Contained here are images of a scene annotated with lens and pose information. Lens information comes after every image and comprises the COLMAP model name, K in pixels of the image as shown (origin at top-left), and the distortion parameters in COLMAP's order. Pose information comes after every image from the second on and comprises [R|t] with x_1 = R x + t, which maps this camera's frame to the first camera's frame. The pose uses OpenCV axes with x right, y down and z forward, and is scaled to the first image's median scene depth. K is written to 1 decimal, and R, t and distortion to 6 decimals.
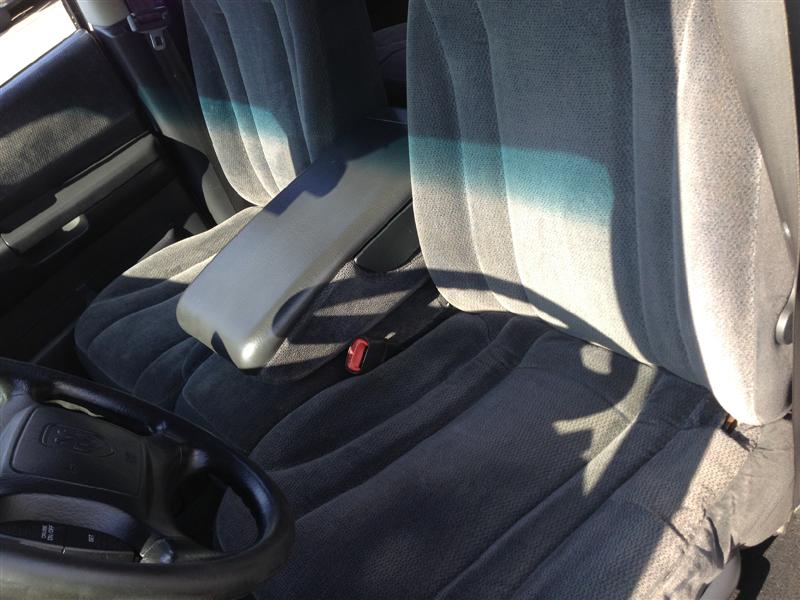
lens RADIAL K [[740.9, 0, 402.2], [0, 740.9, 291.7], [0, 0, 1]] dist [0.040742, 0.000000]
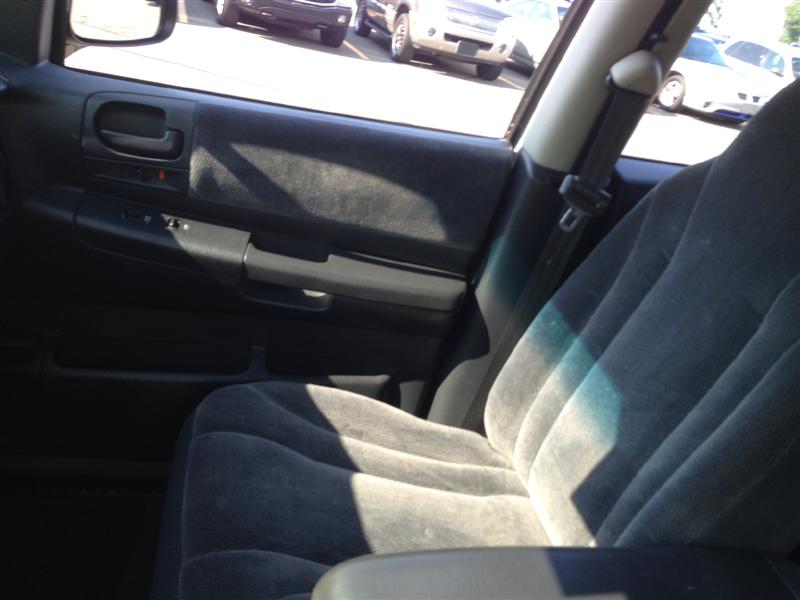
lens RADIAL K [[740.9, 0, 394.9], [0, 740.9, 302.3], [0, 0, 1]] dist [0.040742, 0.000000]
pose [[0.659938, 0.715665, -0.228704, -0.207733], [-0.747645, 0.655616, -0.105803, -0.065592], [0.074223, 0.240813, 0.967729, 0.270763]]
